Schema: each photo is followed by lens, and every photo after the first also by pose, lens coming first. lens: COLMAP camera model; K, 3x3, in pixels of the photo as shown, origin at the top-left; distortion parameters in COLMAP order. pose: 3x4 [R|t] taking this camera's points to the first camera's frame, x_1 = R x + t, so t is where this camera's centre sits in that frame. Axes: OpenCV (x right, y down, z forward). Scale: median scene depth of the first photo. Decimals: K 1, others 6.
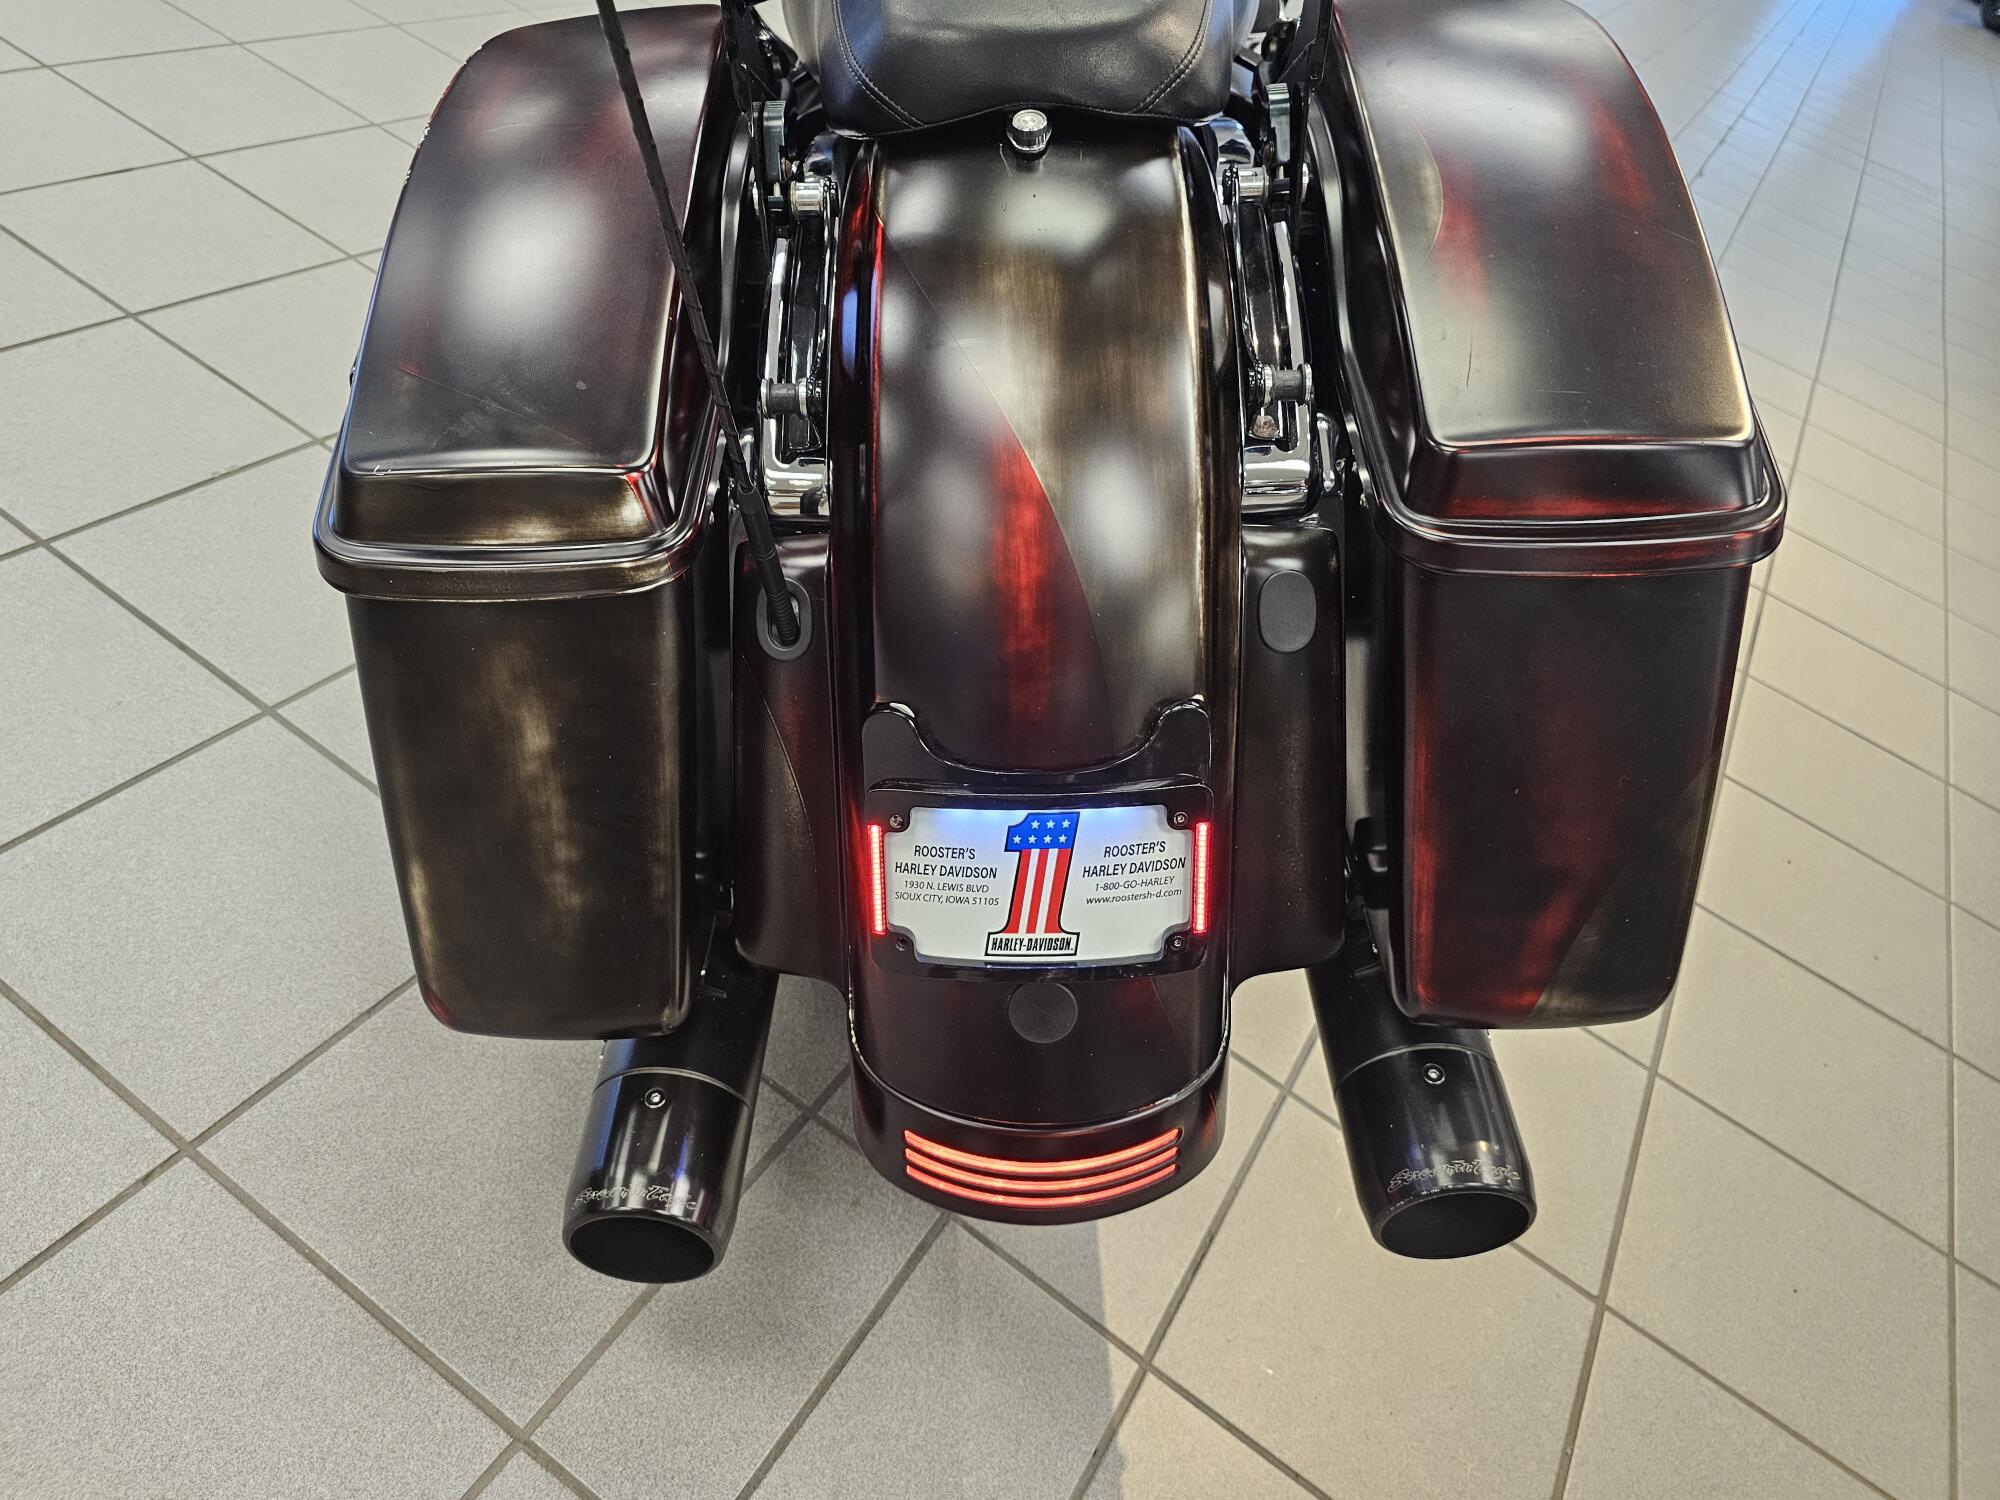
lens RADIAL K [[1361.1, 0, 975.7], [0, 1361.1, 745.4], [0, 0, 1]] dist [0.046126, -0.049448]
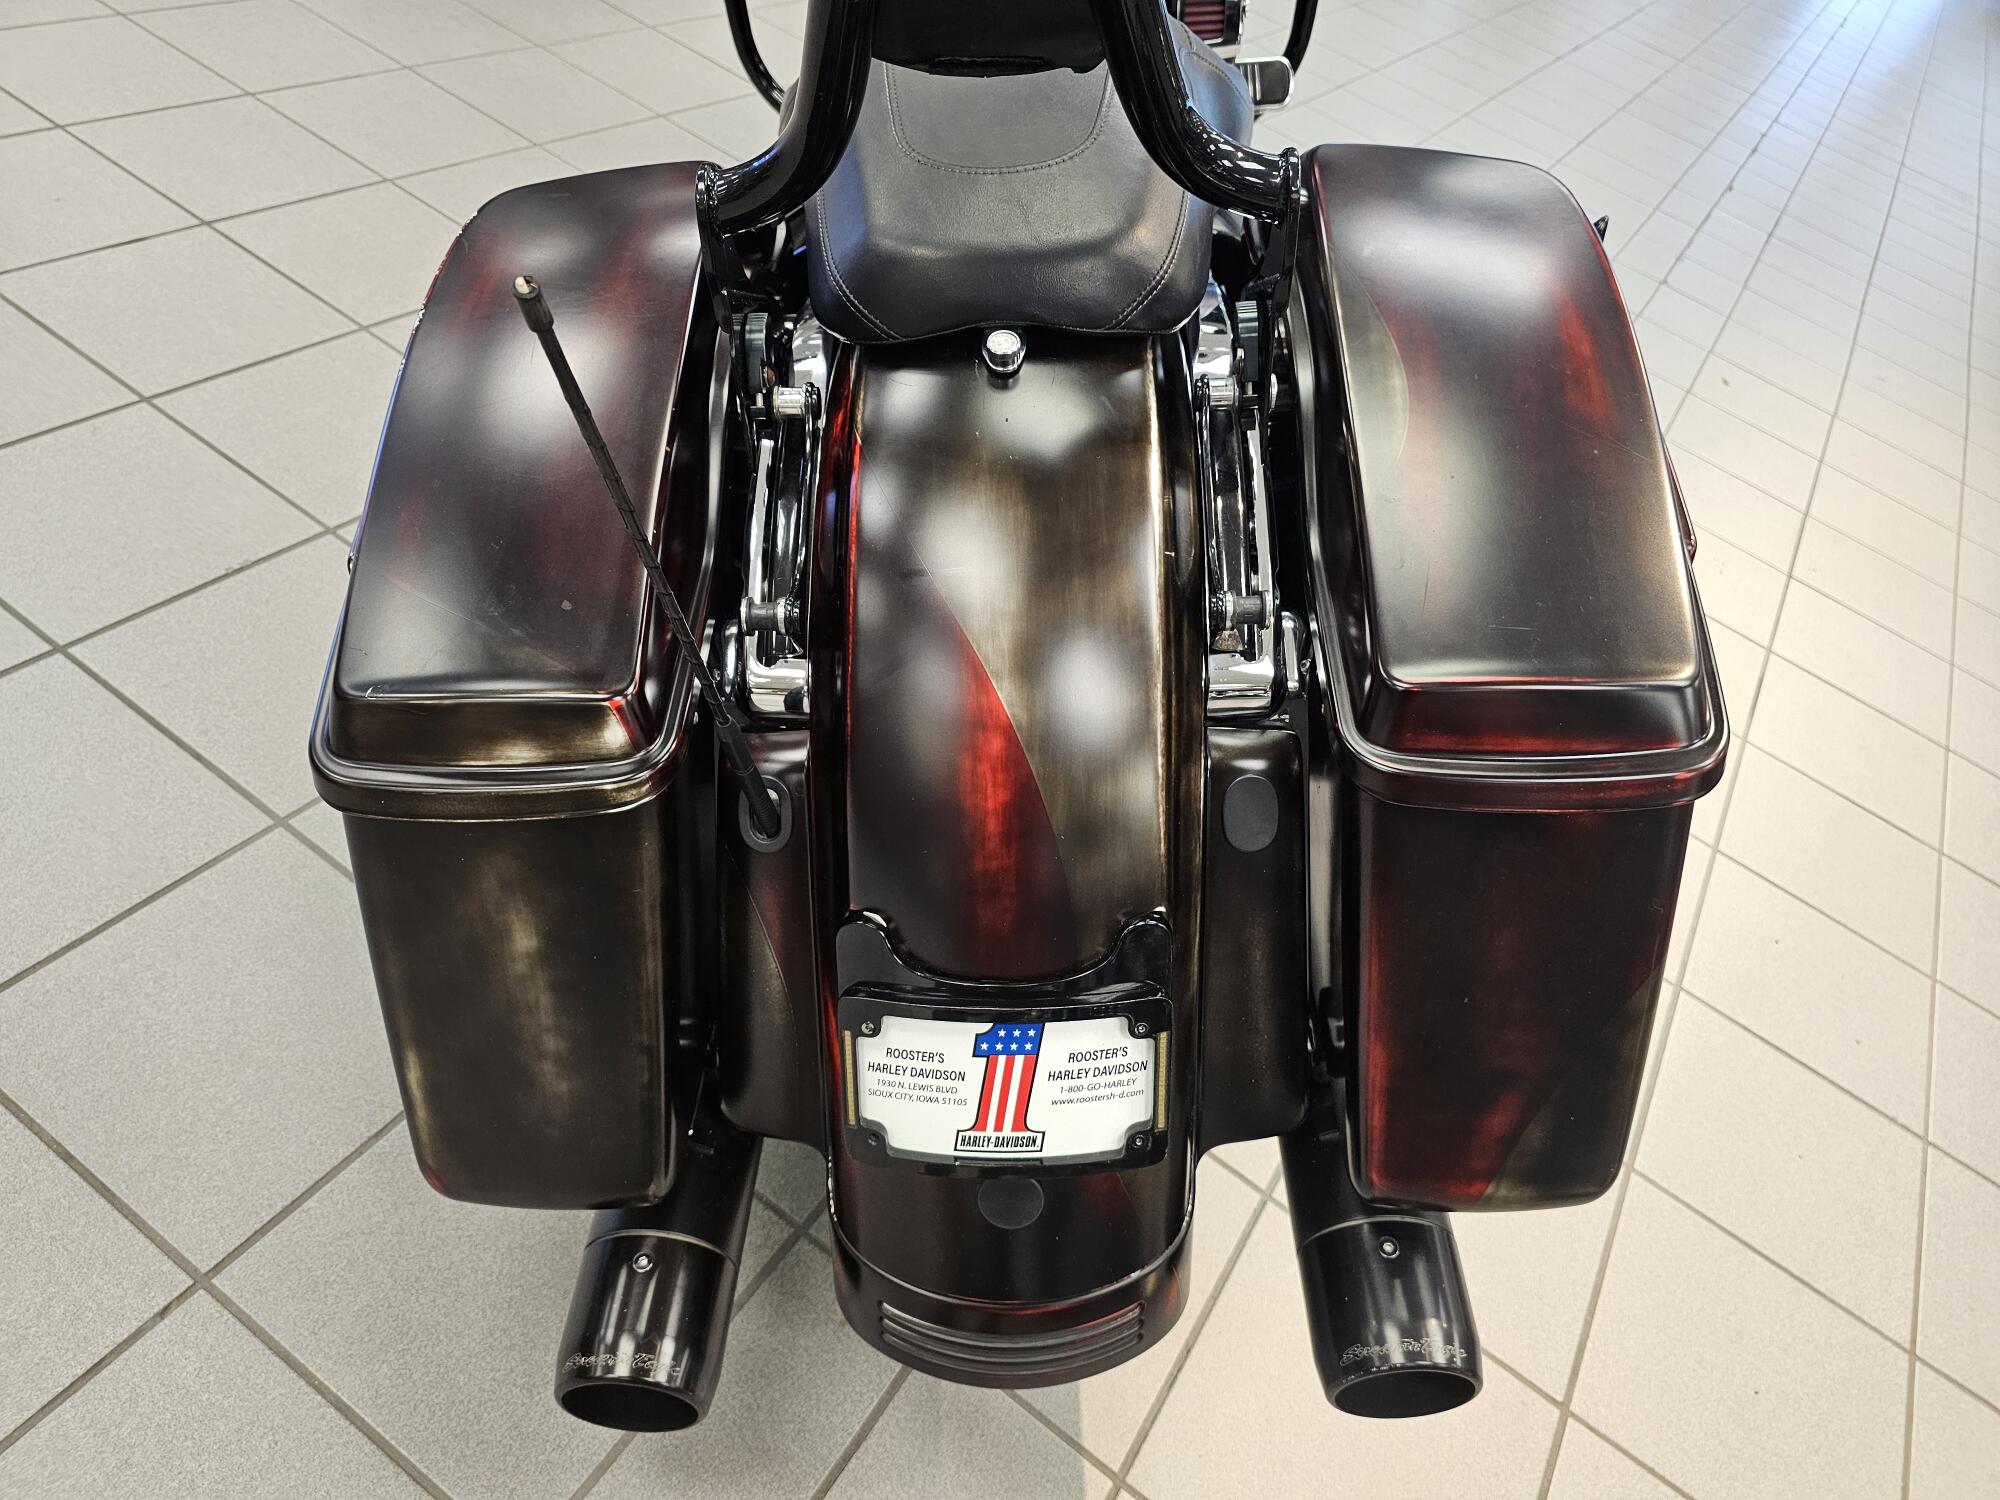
lens RADIAL K [[1357.3, 0, 992.2], [0, 1357.3, 764.1], [0, 0, 1]] dist [0.044496, -0.046185]
pose [[0.999933, 0.008098, -0.008239, 0.035654], [-0.007784, 0.999268, 0.037451, -0.153020], [0.008536, -0.037384, 0.999264, -0.025294]]
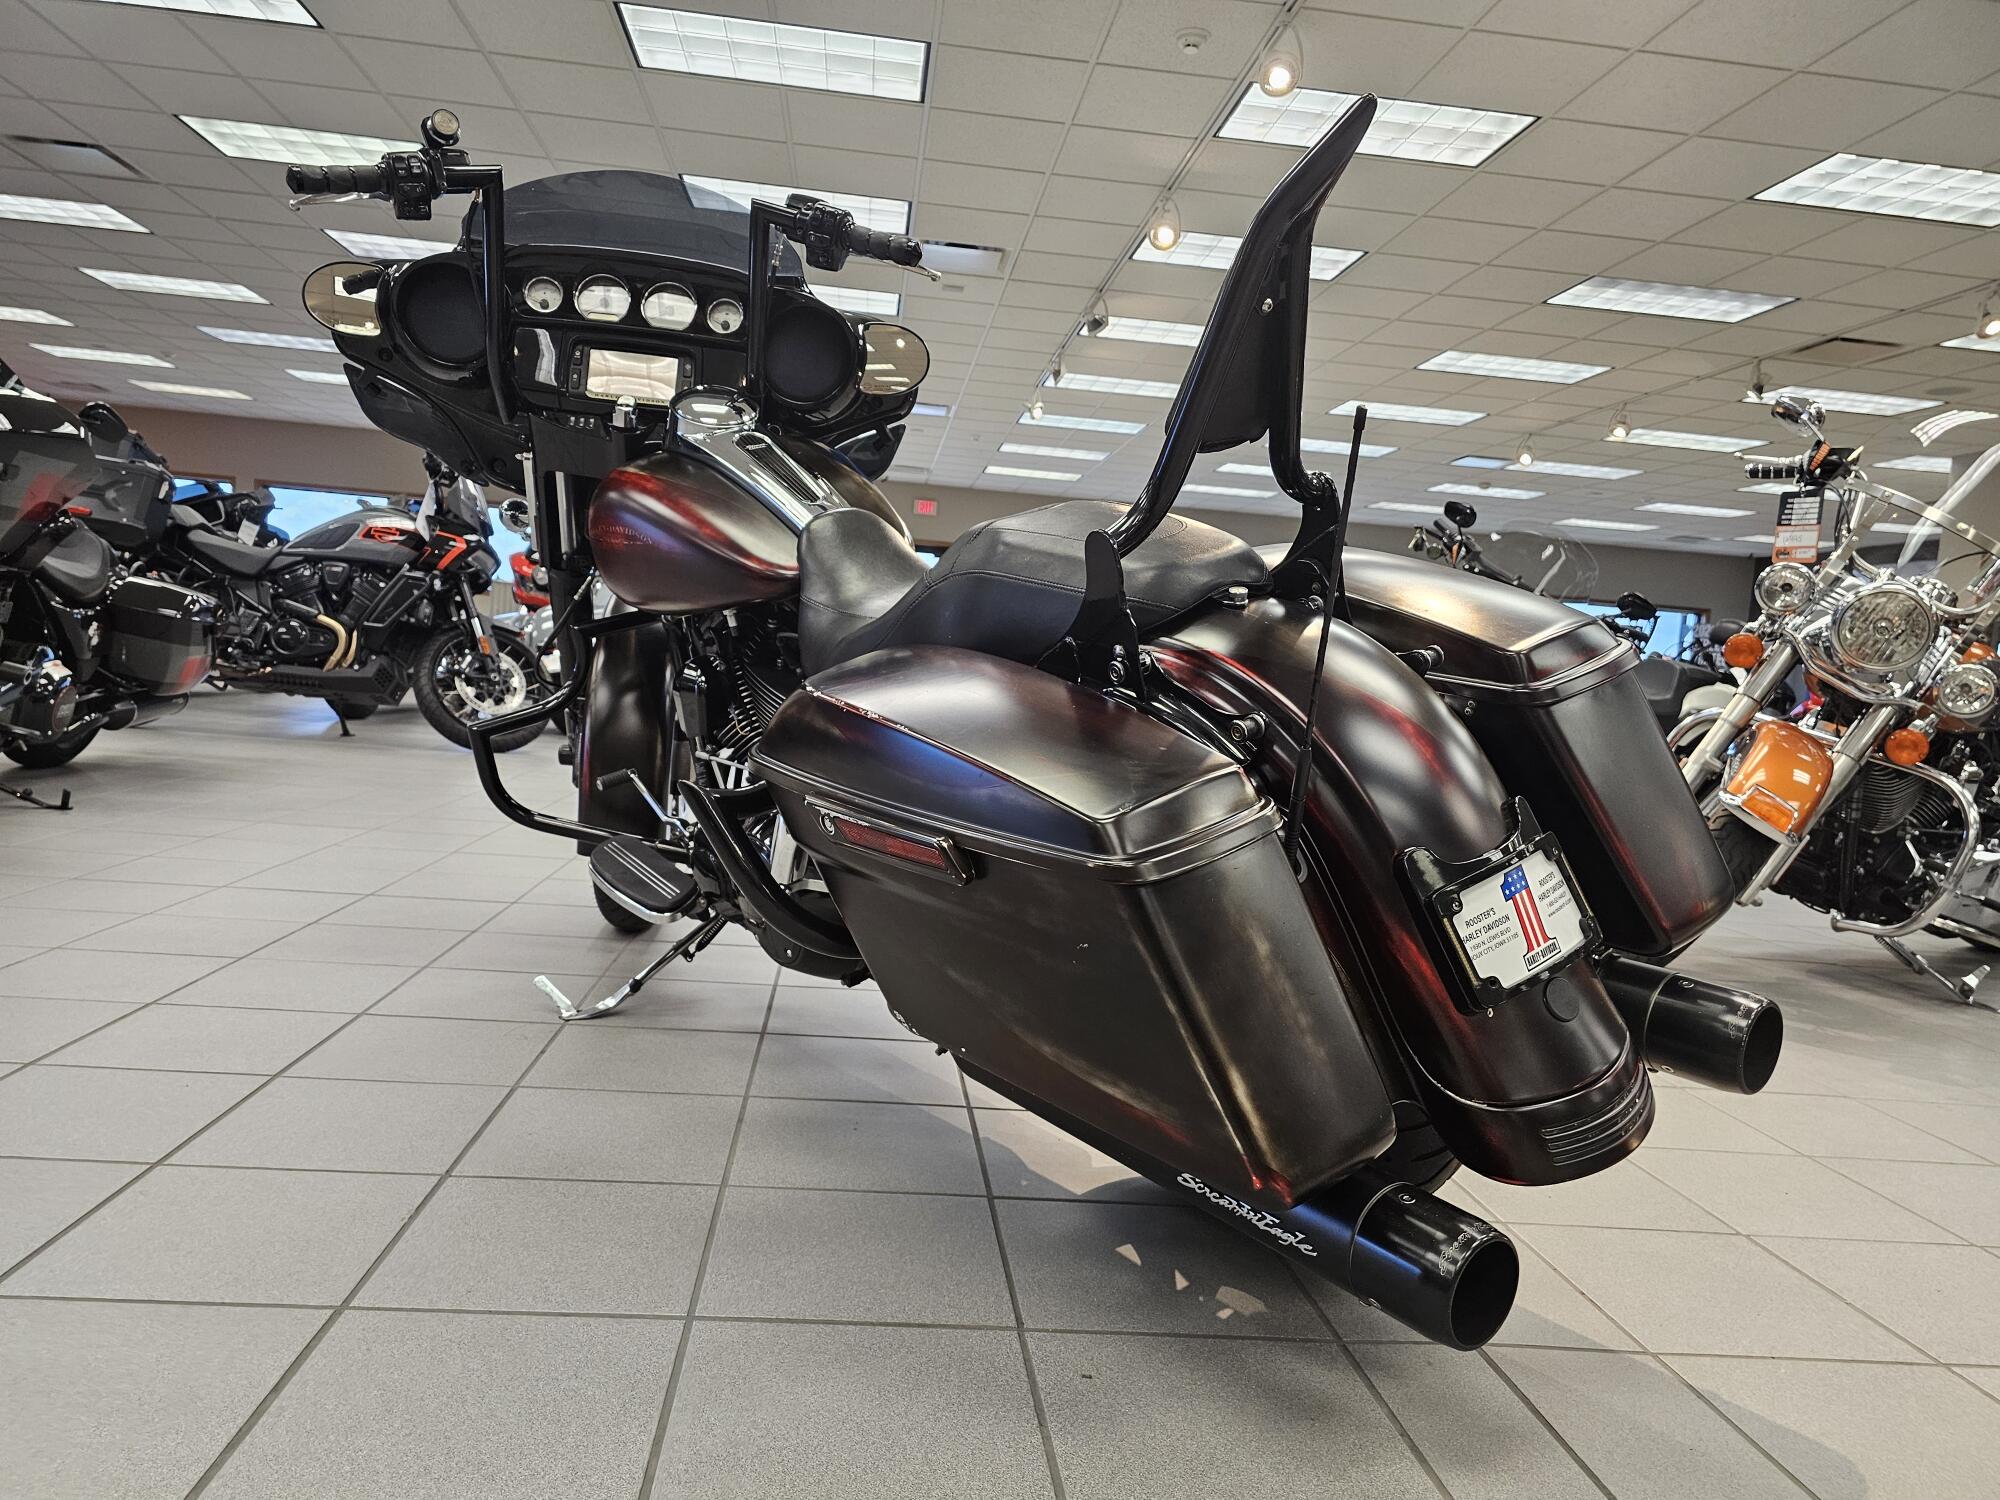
lens RADIAL K [[1361.1, 0, 975.7], [0, 1361.1, 745.4], [0, 0, 1]] dist [0.046126, -0.049448]
pose [[0.790145, -0.239681, 0.564113, -1.150435], [0.506021, 0.774432, -0.379734, 0.196644], [-0.345852, 0.585498, 0.733197, -0.097223]]
